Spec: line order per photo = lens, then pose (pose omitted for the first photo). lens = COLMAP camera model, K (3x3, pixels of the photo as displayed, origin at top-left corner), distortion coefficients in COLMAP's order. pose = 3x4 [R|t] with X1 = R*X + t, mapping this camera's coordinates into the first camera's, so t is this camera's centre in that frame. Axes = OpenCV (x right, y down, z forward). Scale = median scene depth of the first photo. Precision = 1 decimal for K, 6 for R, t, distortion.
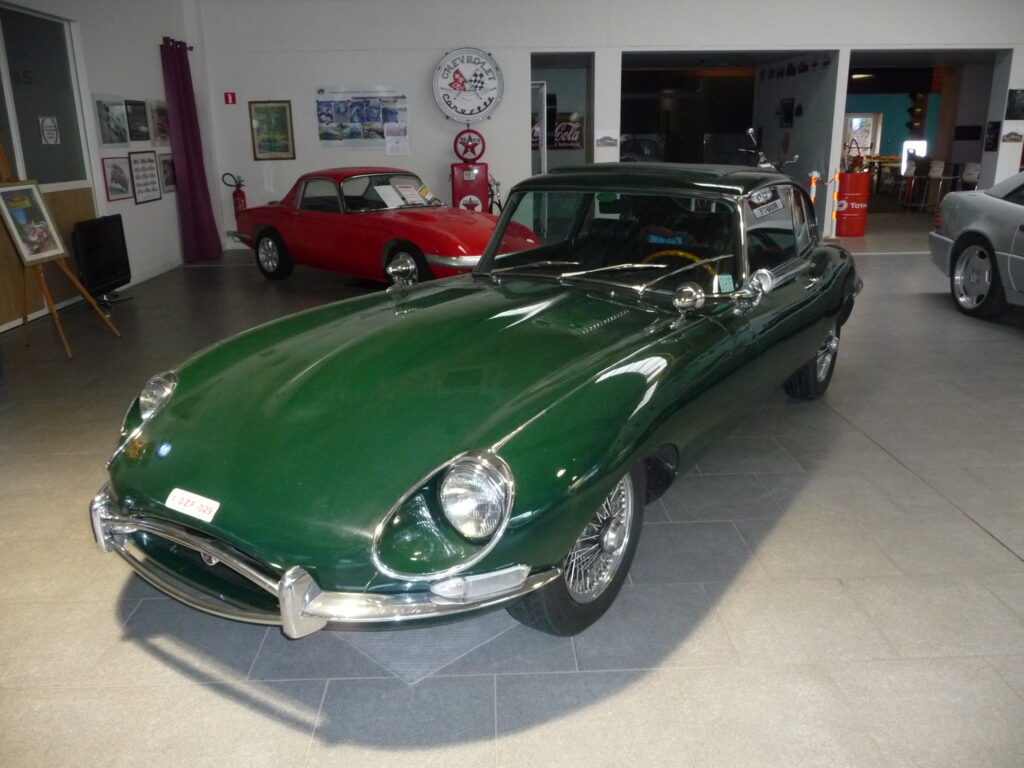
lens RADIAL K [[834.7, 0, 512.0], [0, 834.7, 384.0], [0, 0, 1]] dist [-0.039677, 0.012593]
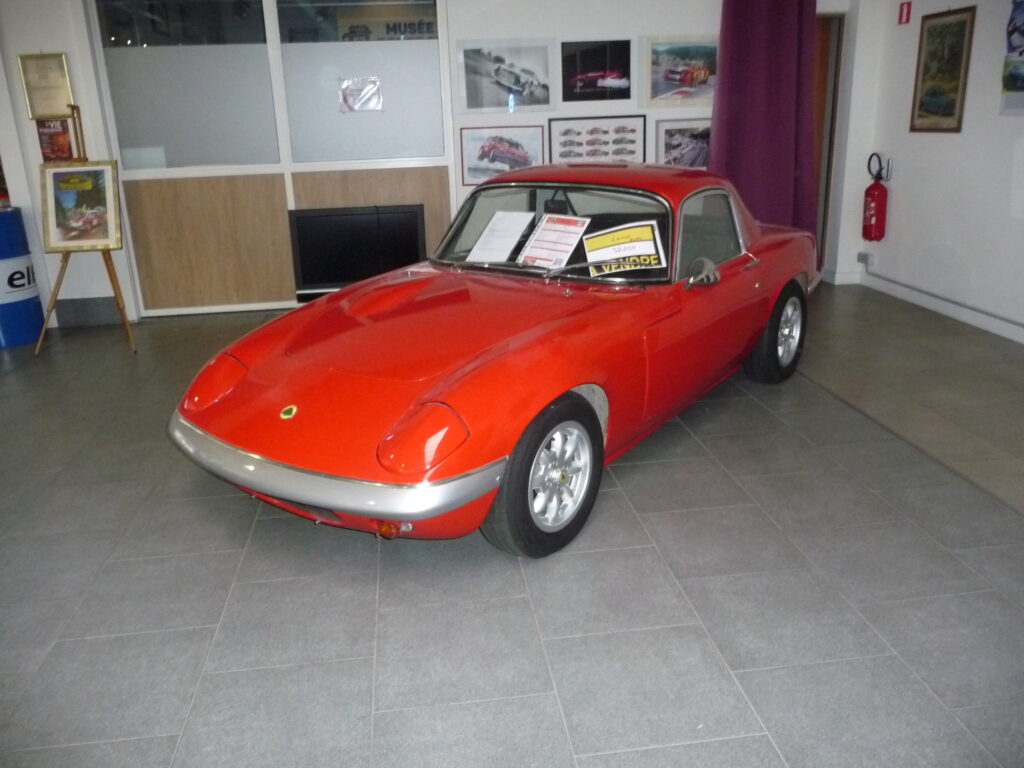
lens RADIAL K [[834.7, 0, 512.0], [0, 834.7, 384.0], [0, 0, 1]] dist [-0.039677, 0.012593]
pose [[0.089817, 0.314769, -0.944909, 0.212683], [-0.251647, 0.925132, 0.284261, -0.209210], [0.963642, 0.212252, 0.162303, 0.714469]]
